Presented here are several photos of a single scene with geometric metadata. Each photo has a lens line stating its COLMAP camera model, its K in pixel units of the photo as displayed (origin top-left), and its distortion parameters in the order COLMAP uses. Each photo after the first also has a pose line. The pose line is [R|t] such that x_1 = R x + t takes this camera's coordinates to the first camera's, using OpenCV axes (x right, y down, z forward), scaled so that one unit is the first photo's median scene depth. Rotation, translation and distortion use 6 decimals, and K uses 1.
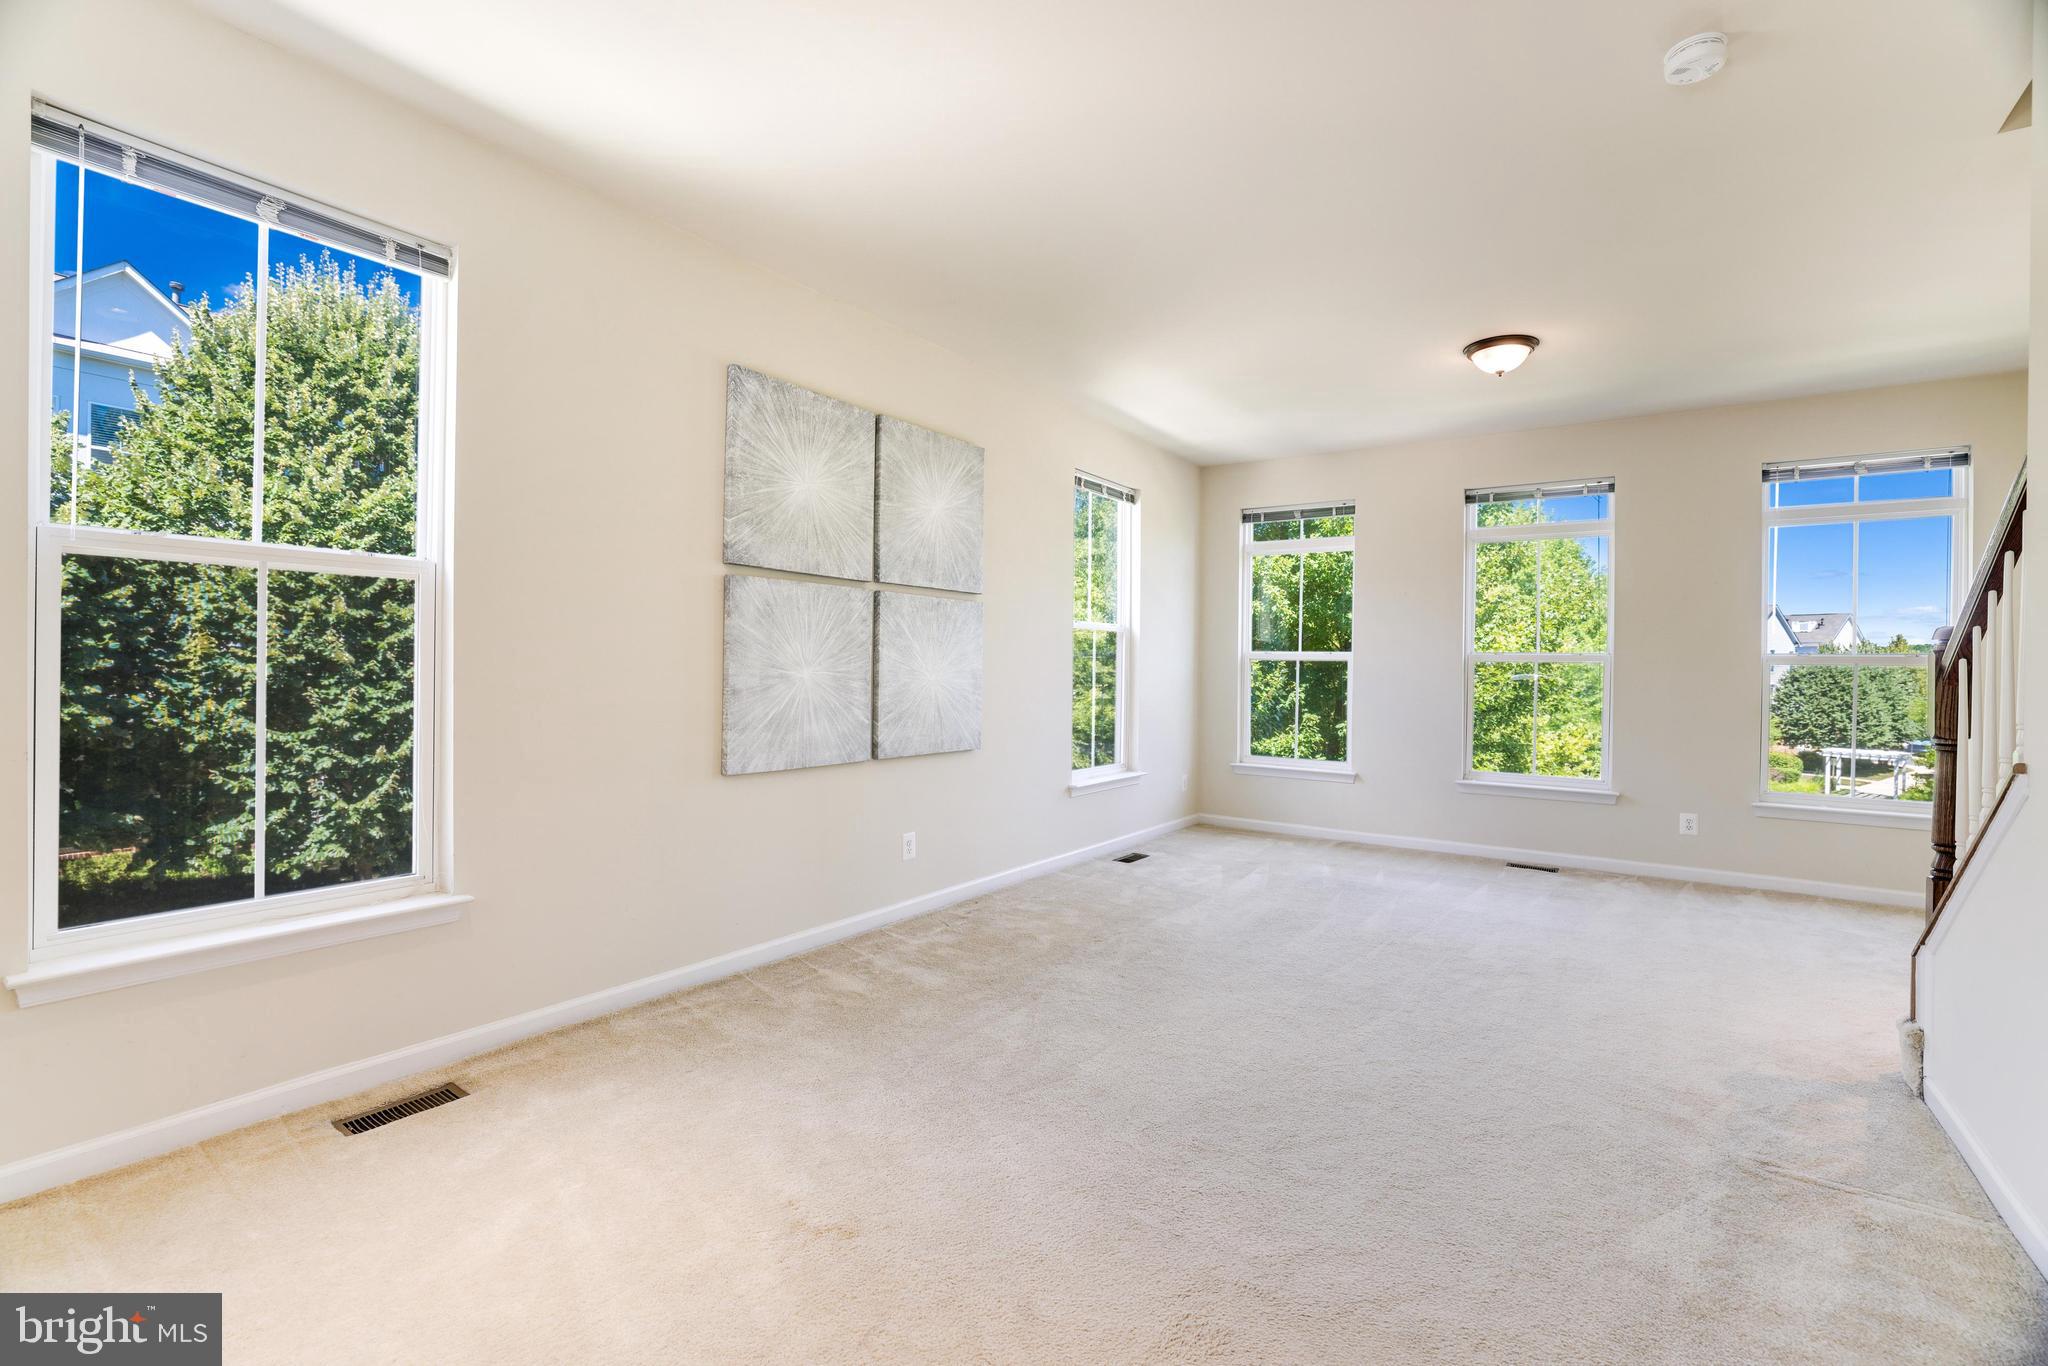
lens RADIAL K [[894.1, 0, 1023.3], [0, 894.1, 670.4], [0, 0, 1]] dist [-0.048865, 0.017939]
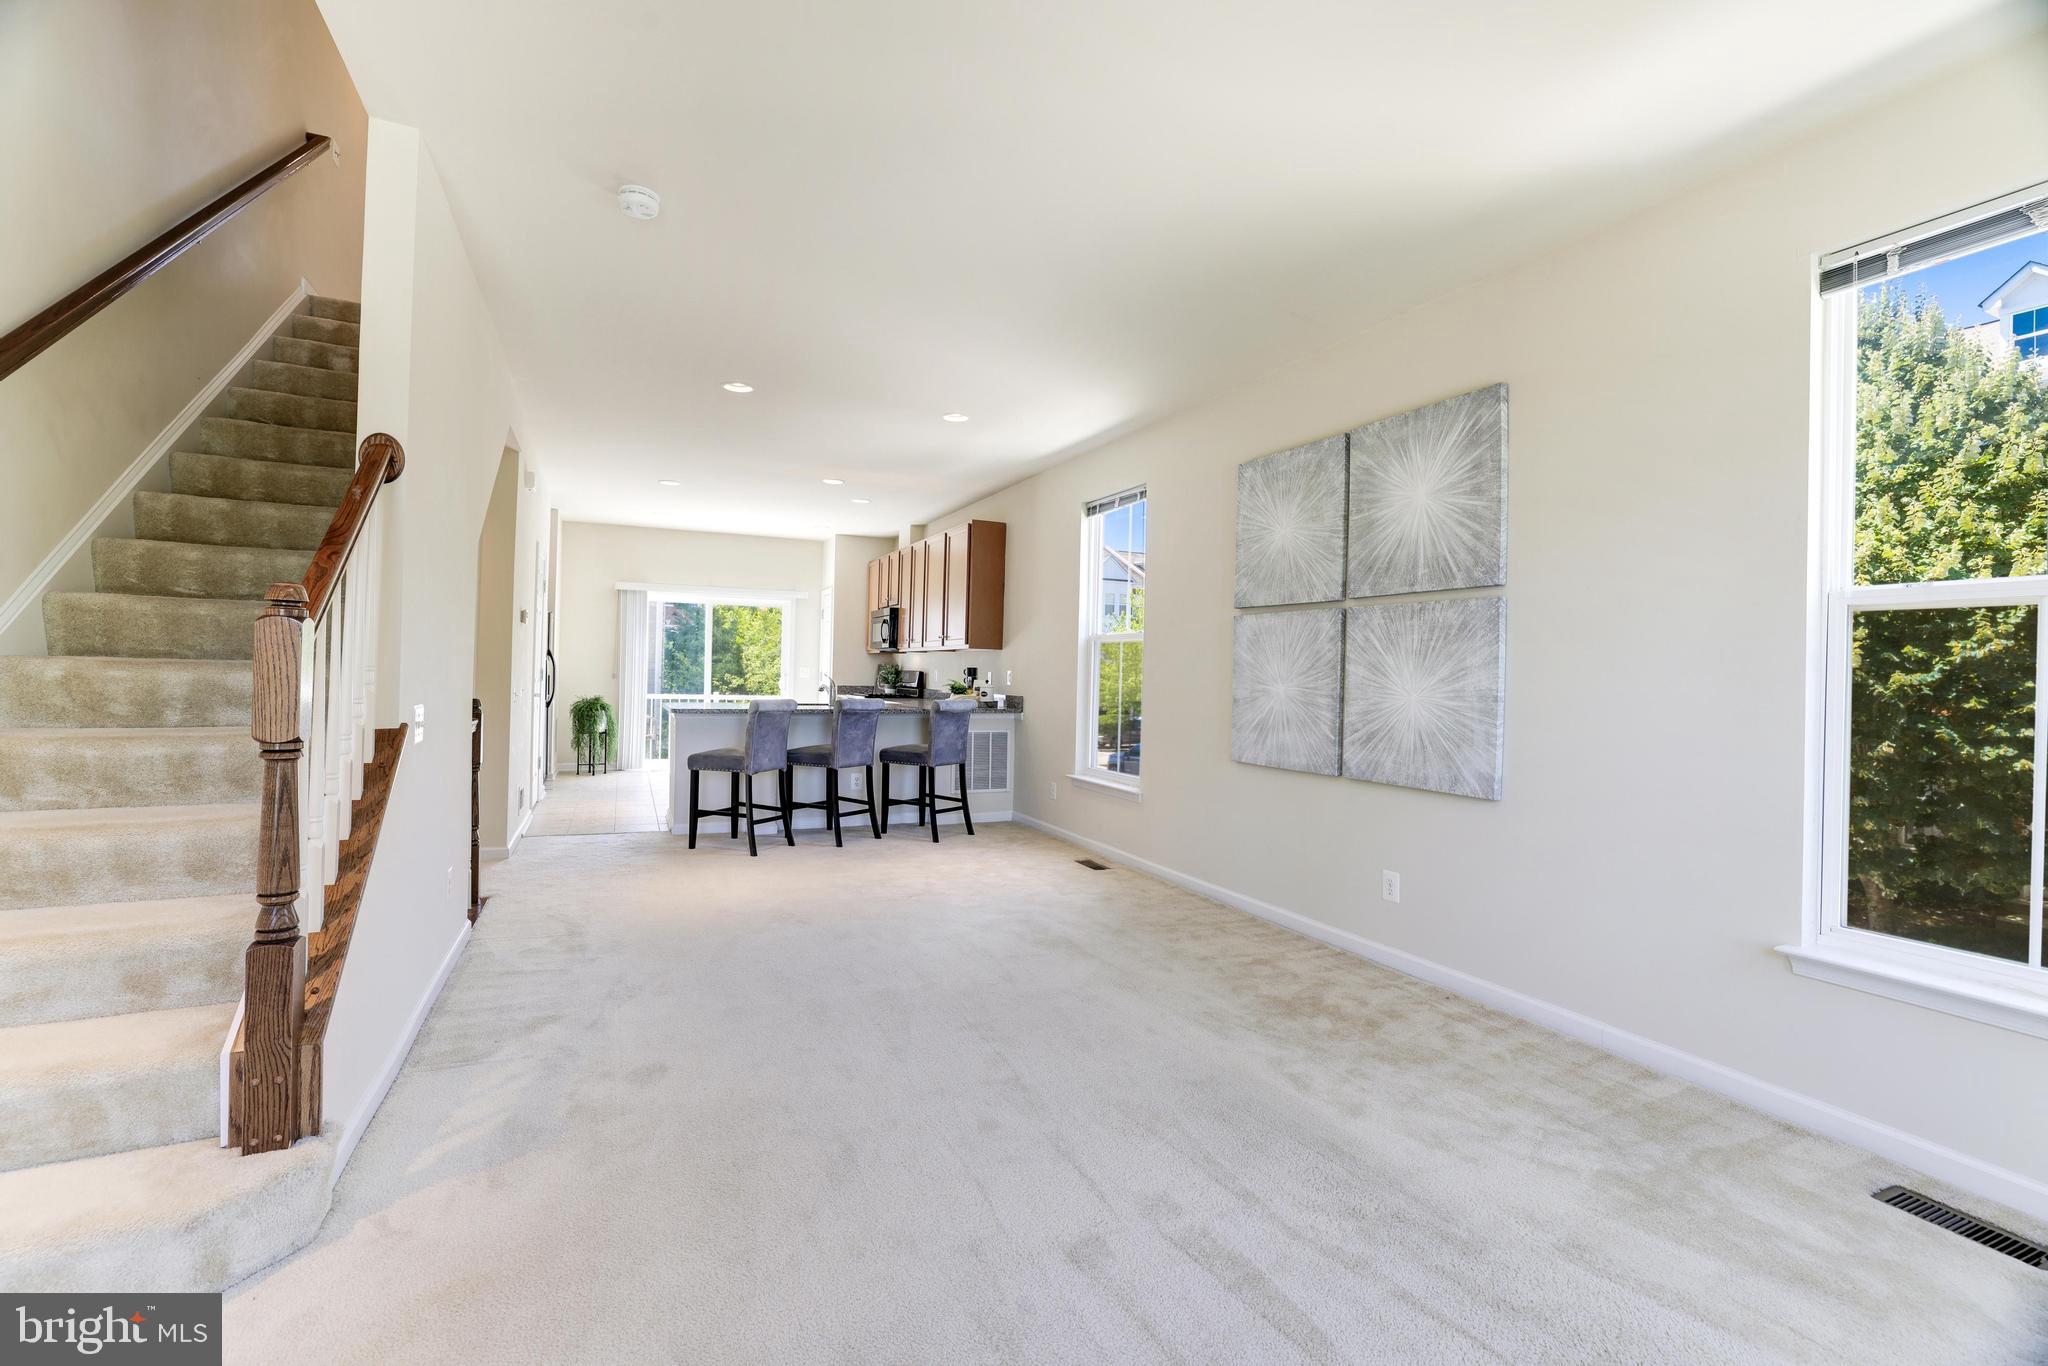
lens RADIAL K [[894.1, 0, 1023.3], [0, 894.1, 670.4], [0, 0, 1]] dist [-0.048865, 0.017939]
pose [[-0.503931, -0.024990, -0.863382, 0.857954], [-0.029866, 0.999488, -0.011498, 0.002832], [0.863227, 0.019992, -0.504419, 1.167427]]
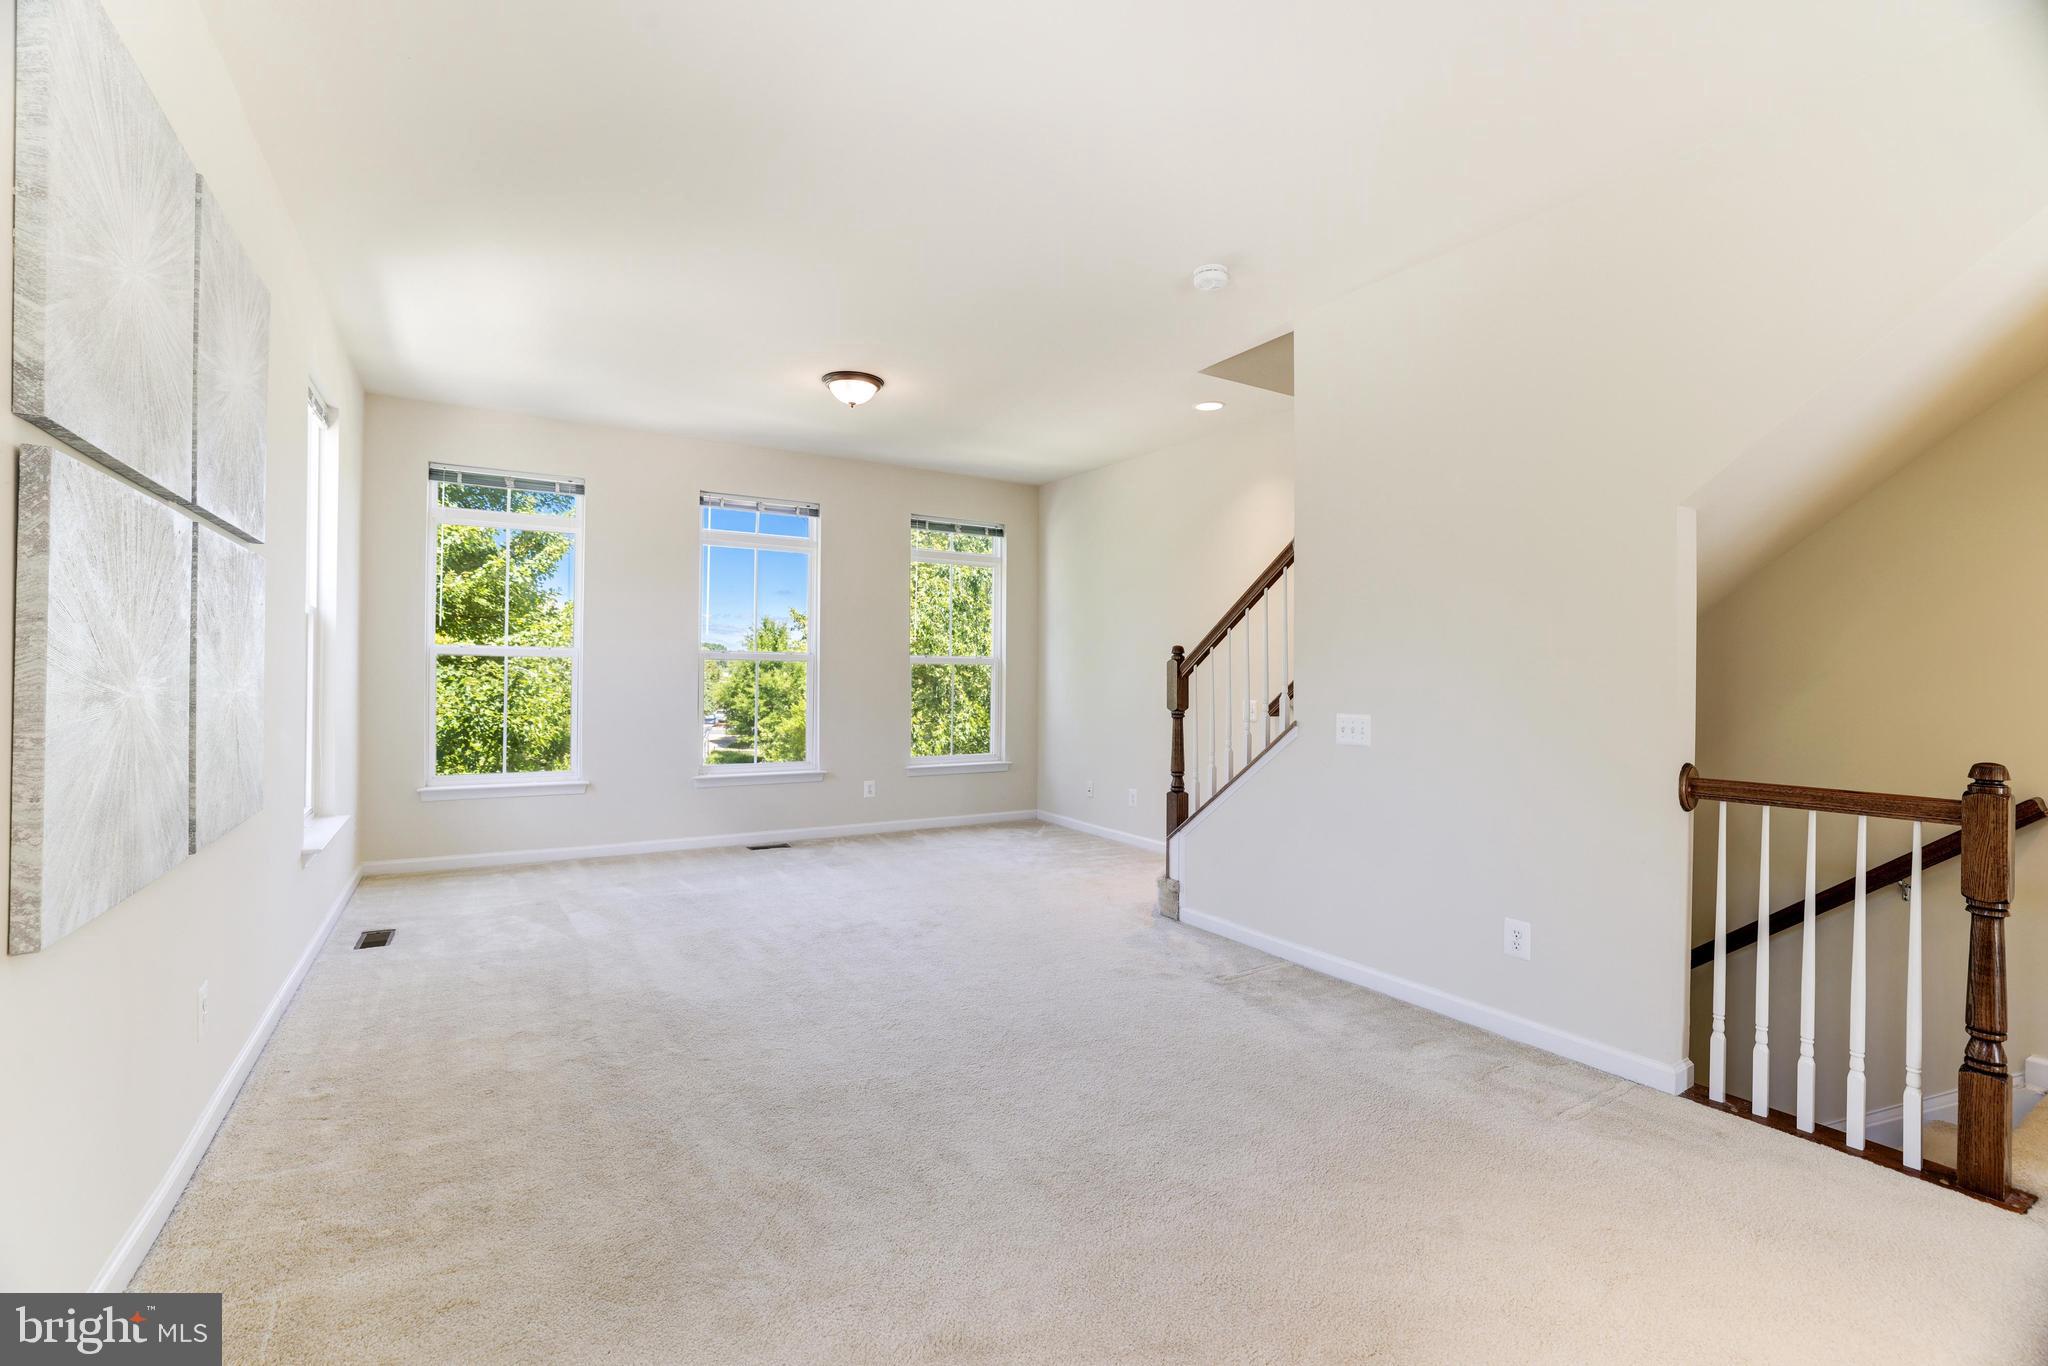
lens RADIAL K [[899.9, 0, 1024.0], [0, 899.9, 683.0], [0, 0, 1]] dist [-0.028105, 0.017810]
pose [[0.401934, -0.023045, 0.915379, -0.424846], [-0.000313, 0.999680, 0.025305, -0.013468], [-0.915669, -0.010457, 0.401798, 0.343483]]
